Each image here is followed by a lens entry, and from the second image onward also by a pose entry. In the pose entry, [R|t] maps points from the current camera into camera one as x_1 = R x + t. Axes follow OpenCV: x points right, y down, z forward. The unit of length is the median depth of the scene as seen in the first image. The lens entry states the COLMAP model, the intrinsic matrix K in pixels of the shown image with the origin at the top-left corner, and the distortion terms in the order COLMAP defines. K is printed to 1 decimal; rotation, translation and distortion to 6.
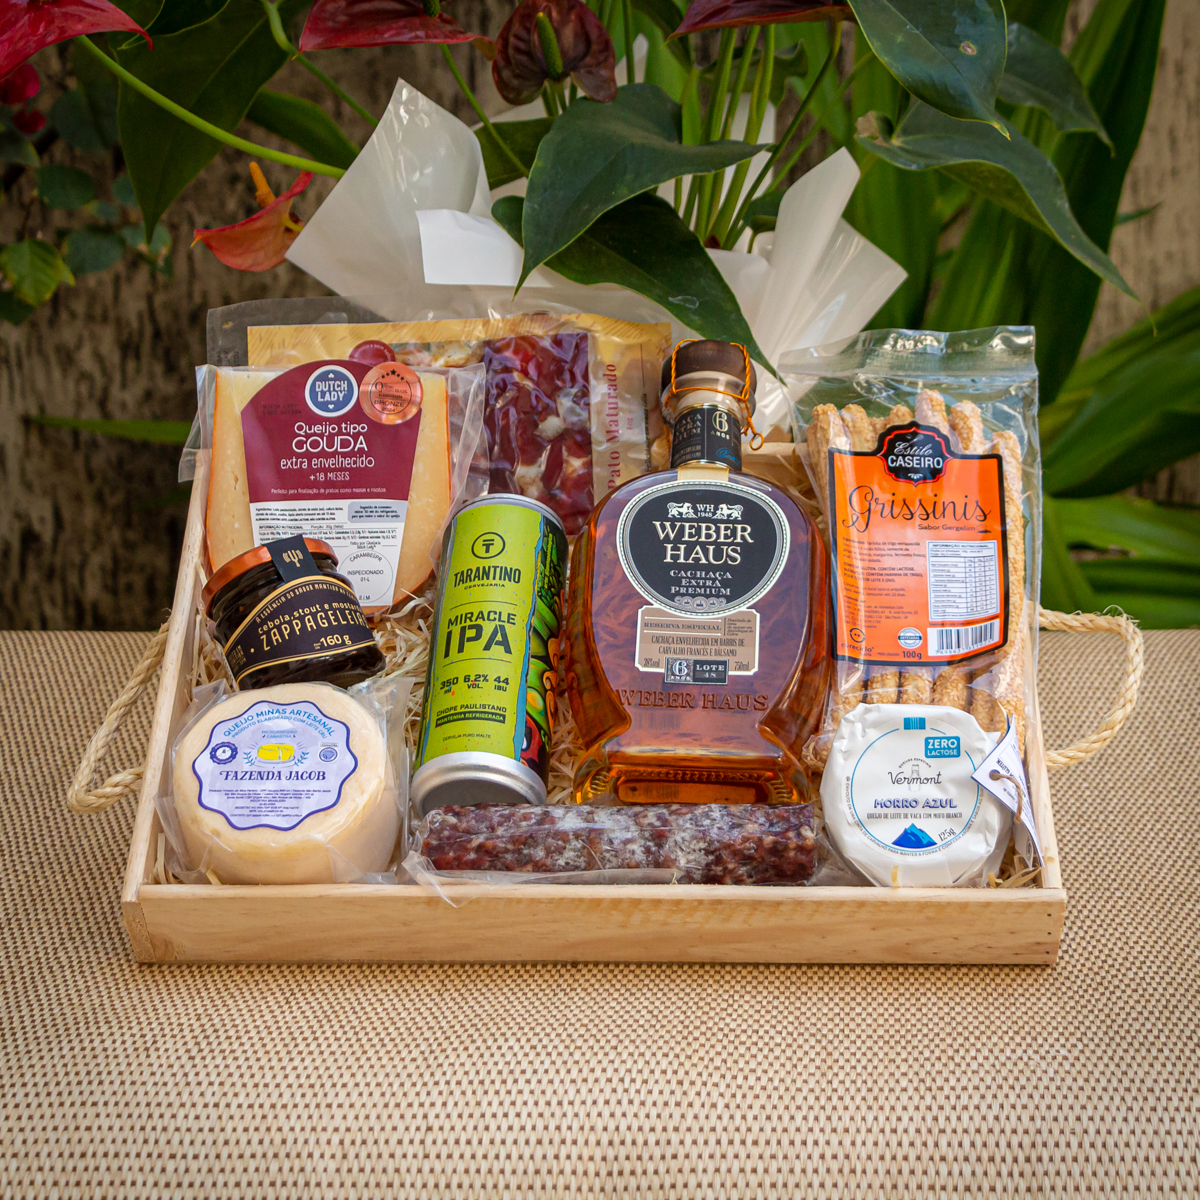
lens RADIAL K [[2735.6, 0, 623.5], [0, 2735.6, 600.2], [0, 0, 1]] dist [-0.035226, 0.753161]
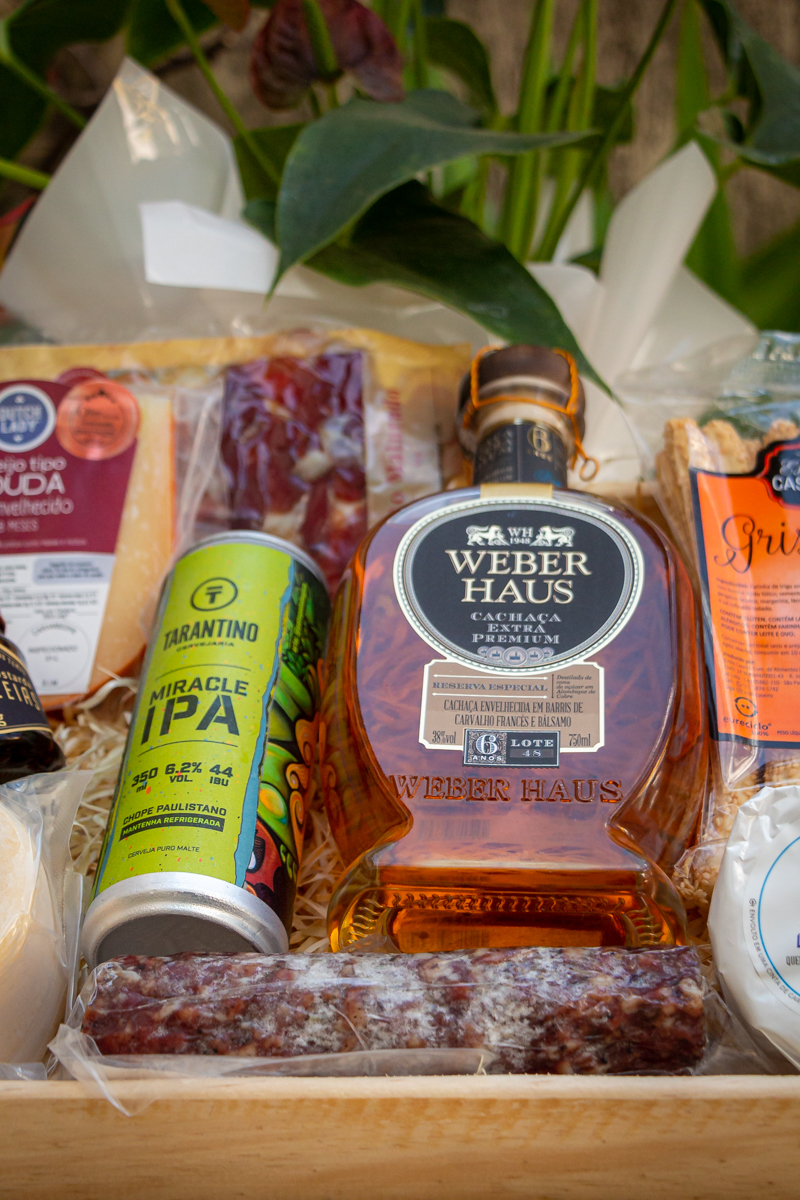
lens RADIAL K [[2039.5, 0, 421.0], [0, 2039.5, 599.4], [0, 0, 1]] dist [-0.000400, 0.031557]
pose [[0.999727, -0.014102, -0.018611, 0.013998], [0.011115, 0.988341, -0.151854, 0.062947], [0.020535, 0.151605, 0.988228, 0.489620]]
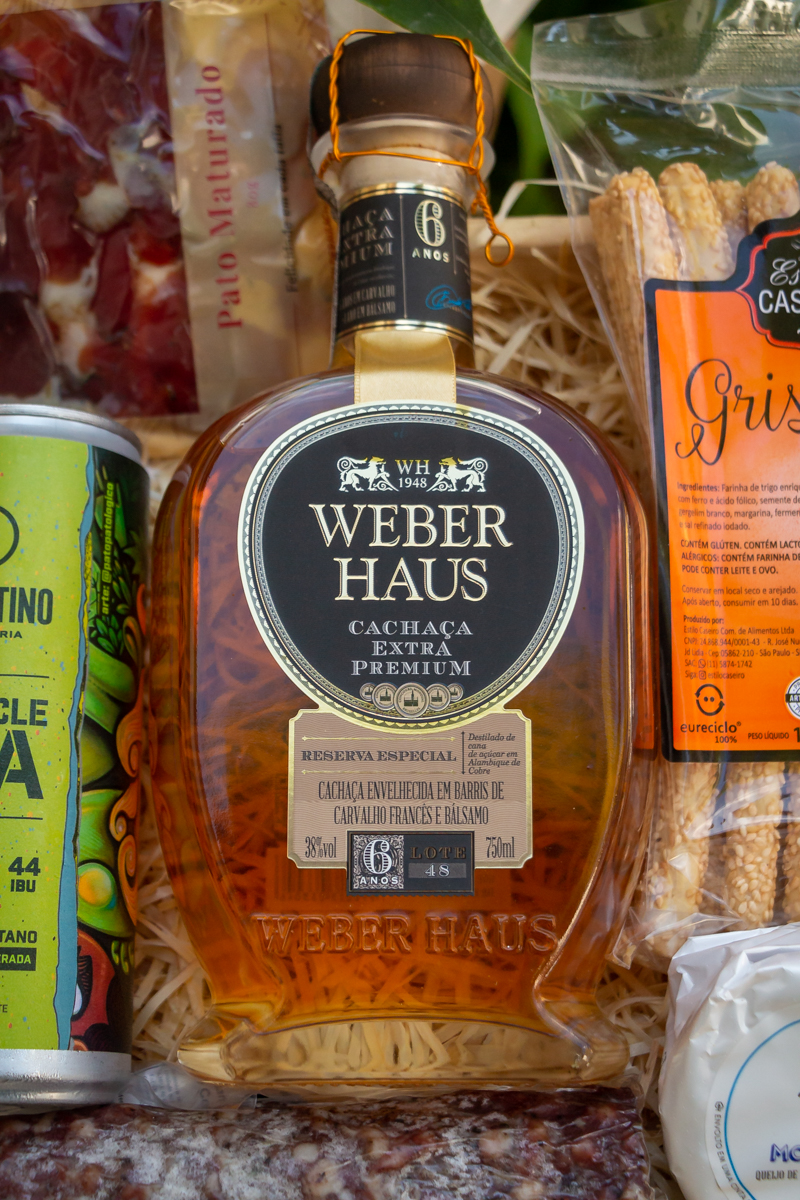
lens RADIAL K [[2039.5, 0, 421.0], [0, 2039.5, 599.4], [0, 0, 1]] dist [-0.000400, 0.031557]
pose [[0.997484, -0.045373, 0.054474, 0.010104], [0.019162, 0.912325, 0.409018, -0.165163], [-0.068256, -0.406945, 0.910899, 0.657255]]
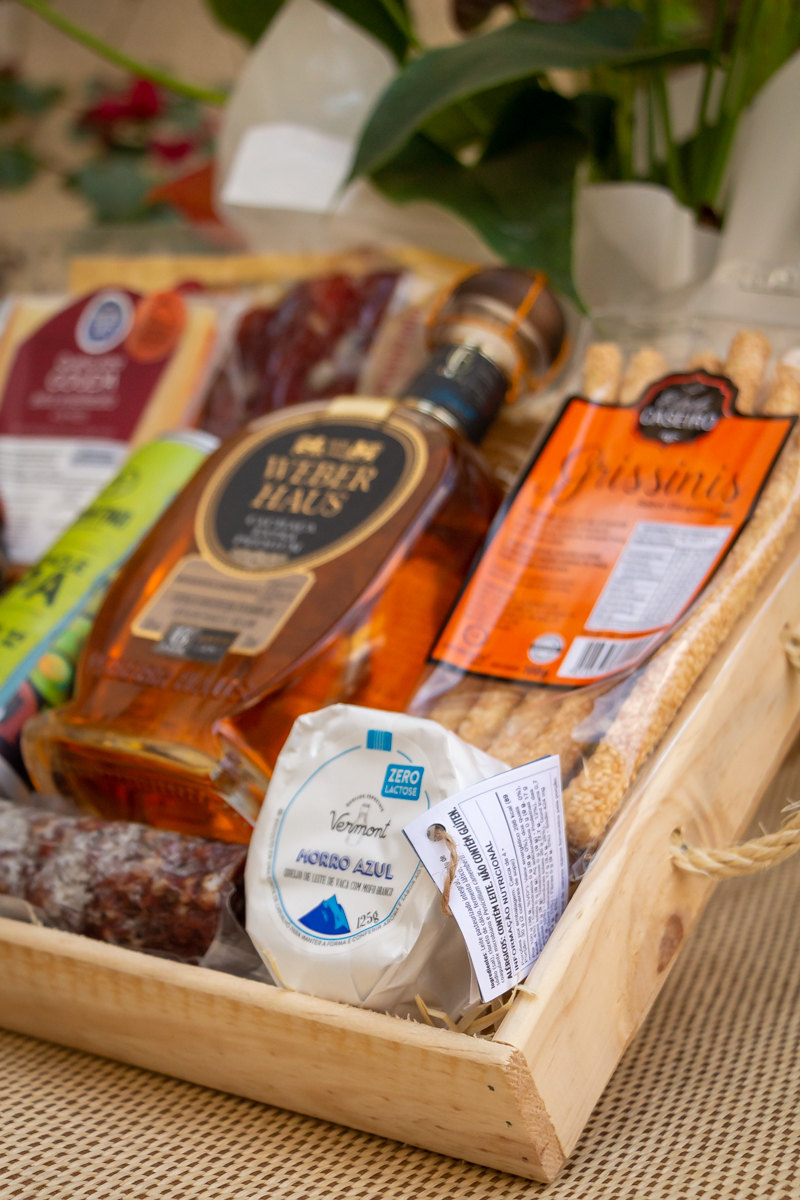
lens RADIAL K [[2039.5, 0, 421.0], [0, 2039.5, 599.4], [0, 0, 1]] dist [-0.000400, 0.031557]
pose [[0.846916, 0.091410, -0.523811, 0.336706], [-0.155762, 0.984547, -0.080030, 0.046361], [0.508401, 0.149369, 0.848067, 0.565882]]
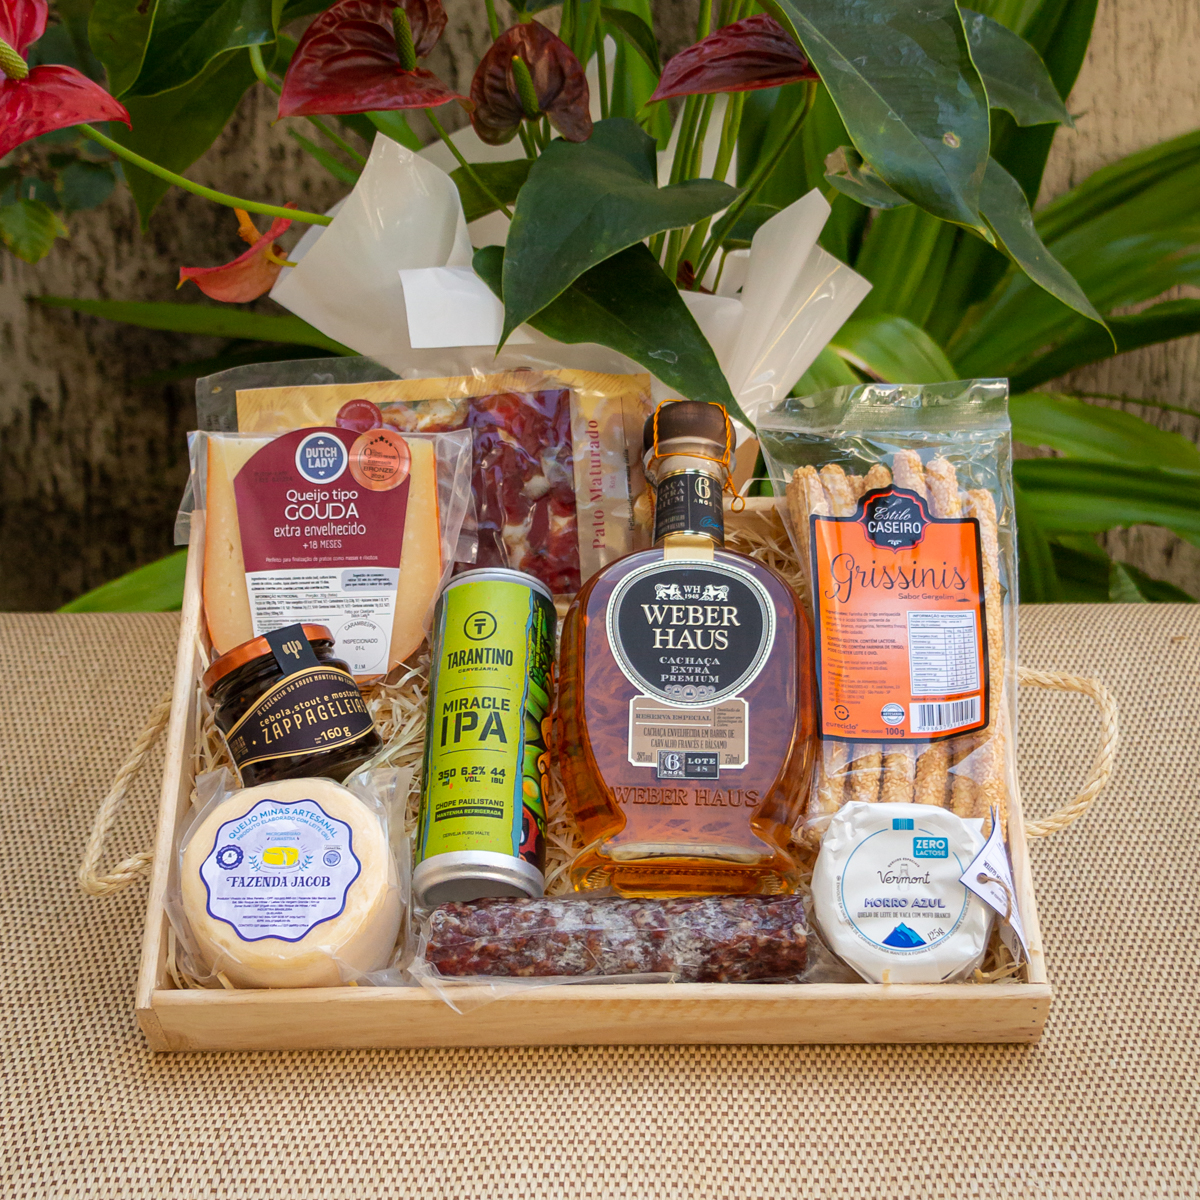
lens RADIAL K [[2362.9, 0, 596.5], [0, 2362.9, 585.6], [0, 0, 1]] dist [0.018309, -0.178268]
pose [[0.999758, -0.018834, 0.011327, -0.016012], [0.017298, 0.992241, 0.123123, -0.145753], [-0.013558, -0.122897, 0.992327, 0.124597]]
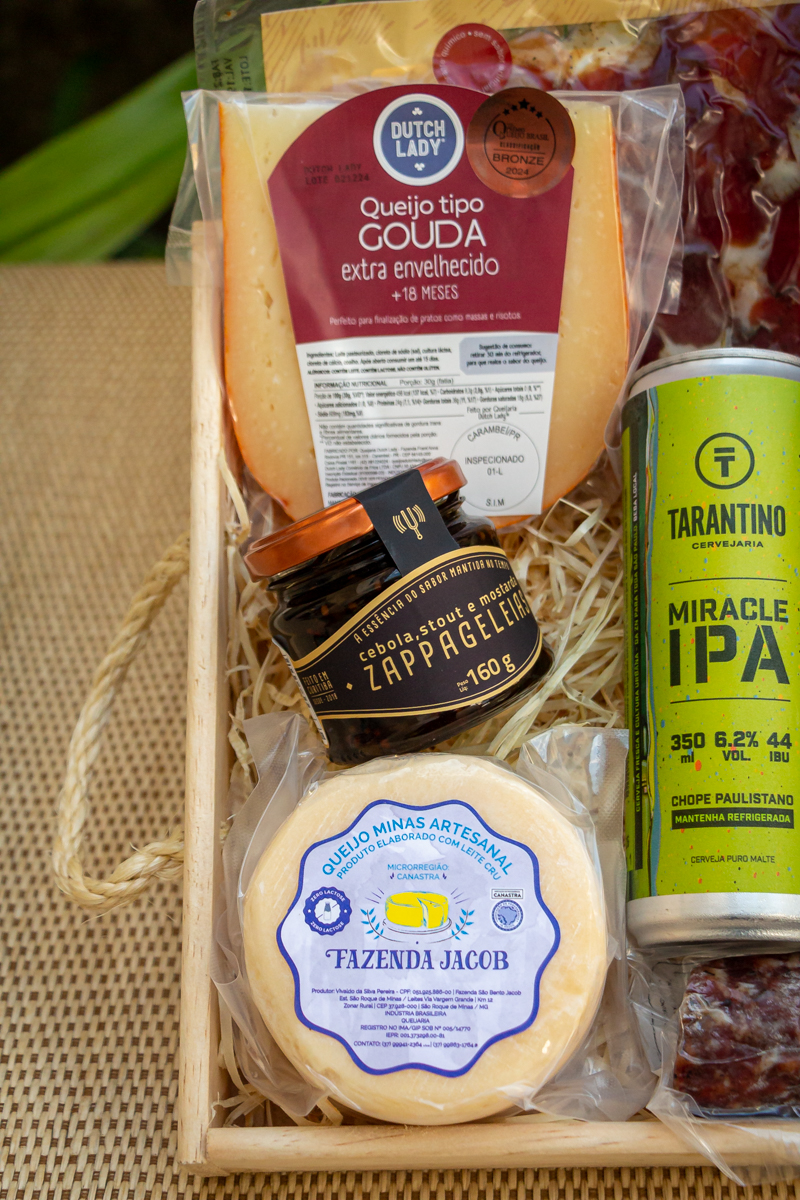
lens RADIAL K [[2067.3, 0, 421.4], [0, 2067.3, 586.8], [0, 0, 1]] dist [0.007480, -0.031064]
pose [[0.999253, -0.036324, 0.013228, -0.123968], [0.027949, 0.915236, 0.401947, -0.179246], [-0.026707, -0.401277, 0.915567, 0.593151]]
